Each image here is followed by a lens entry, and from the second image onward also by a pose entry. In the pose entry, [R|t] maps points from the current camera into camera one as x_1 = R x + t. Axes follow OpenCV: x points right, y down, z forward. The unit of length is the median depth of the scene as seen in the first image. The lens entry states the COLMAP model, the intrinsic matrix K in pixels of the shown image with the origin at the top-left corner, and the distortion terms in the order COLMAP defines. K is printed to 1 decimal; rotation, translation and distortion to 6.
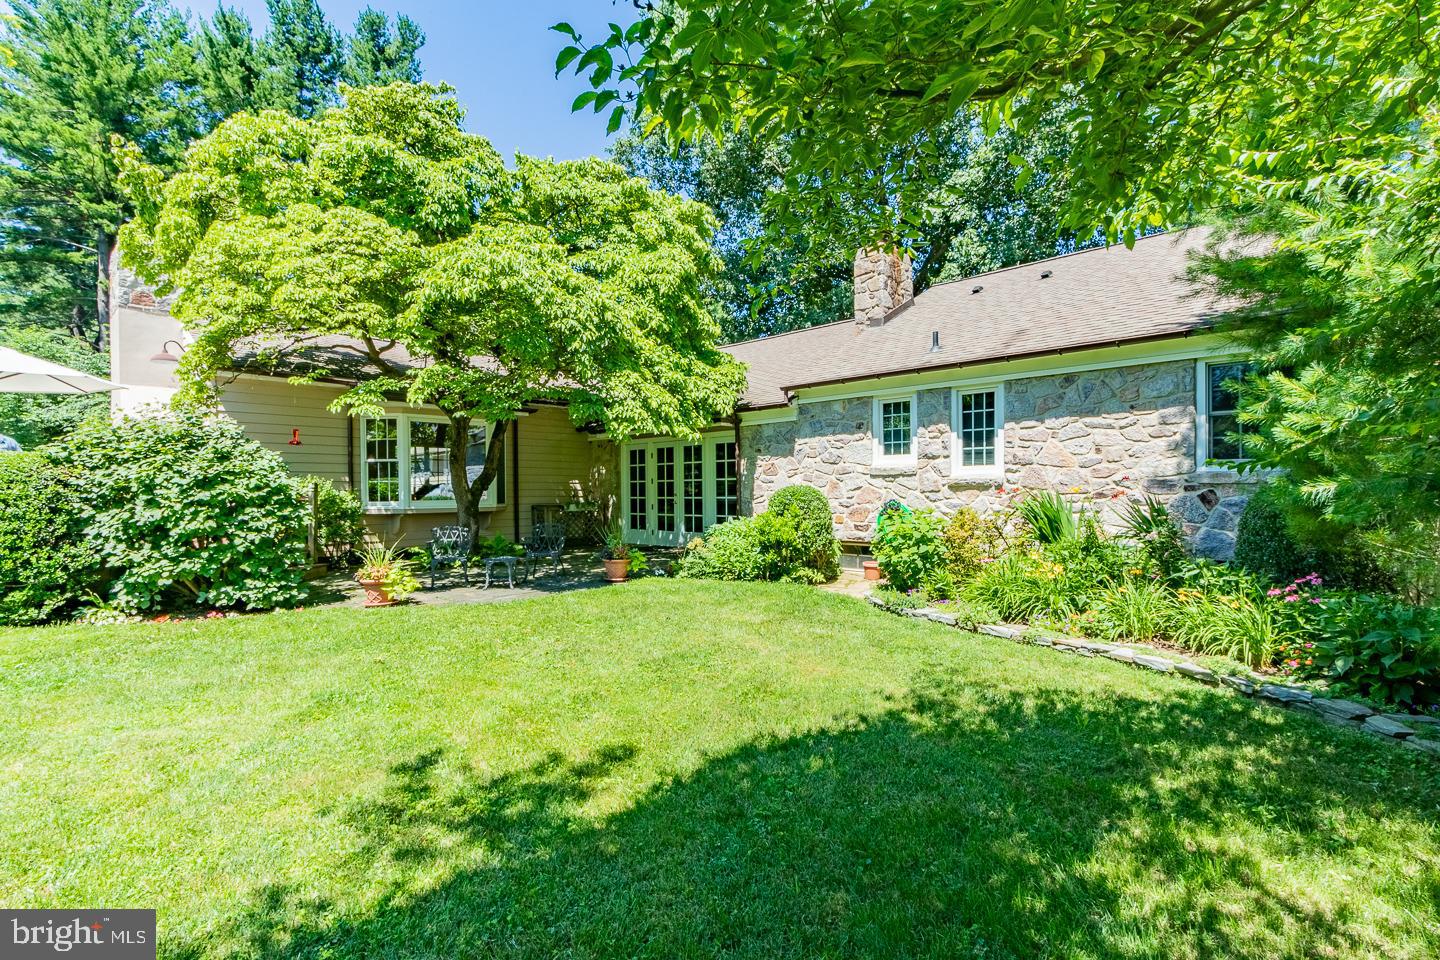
lens RADIAL K [[638.2, 0, 714.5], [0, 638.2, 478.6], [0, 0, 1]] dist [-0.000462, -0.000222]
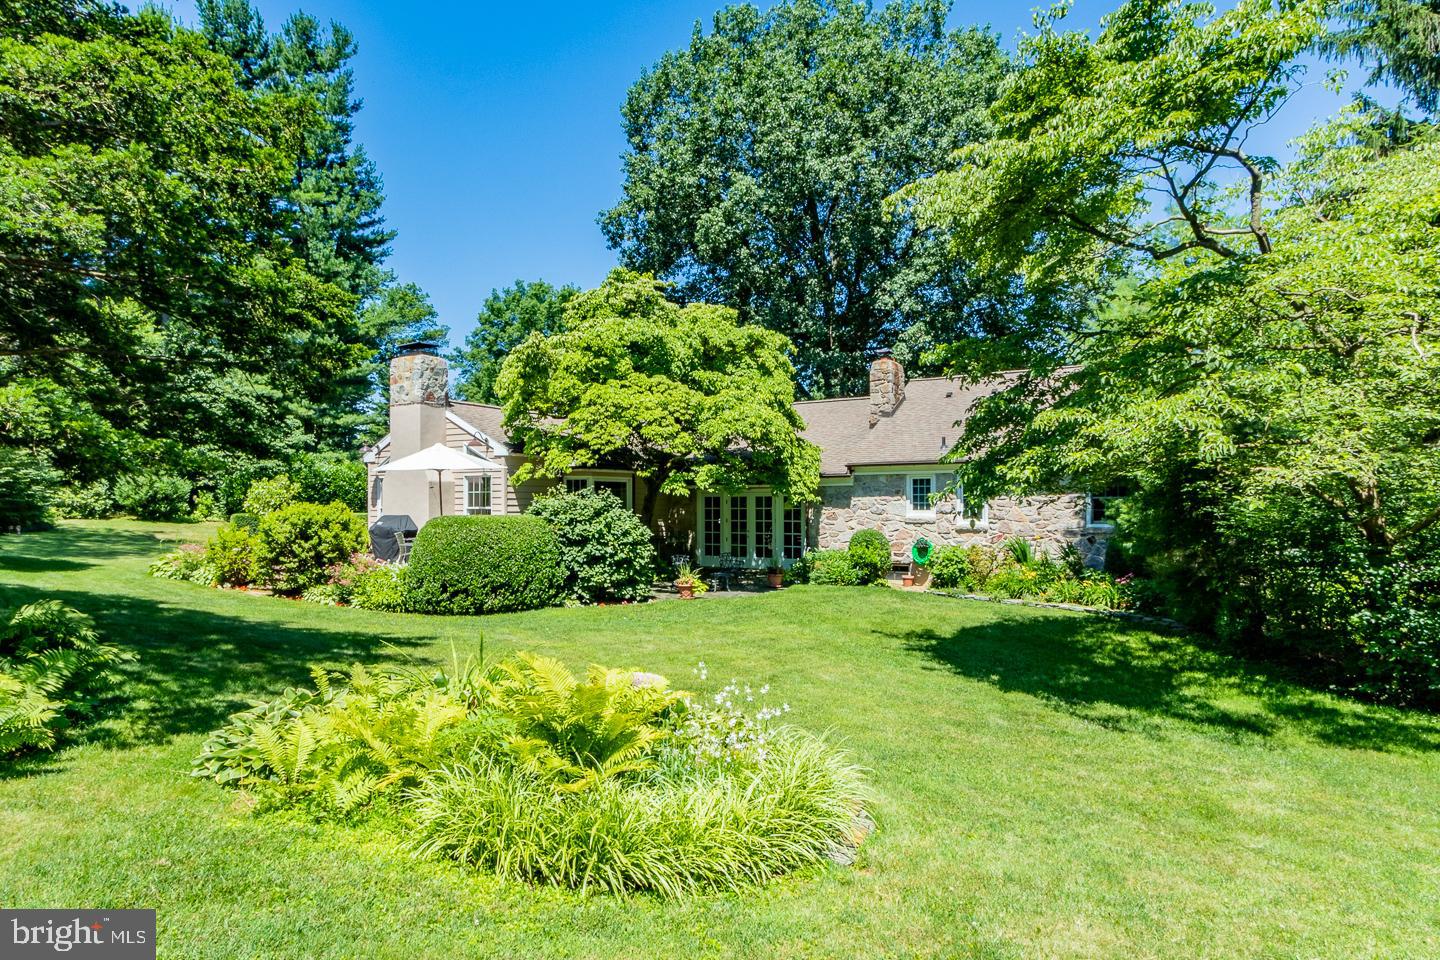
lens RADIAL K [[679.1, 0, 724.1], [0, 679.1, 484.1], [0, 0, 1]] dist [0.001779, 0.000211]
pose [[0.983737, 0.015315, 0.178959, -0.717398], [-0.011226, 0.999653, -0.023838, -0.077415], [-0.179262, 0.021441, 0.983568, -0.862038]]
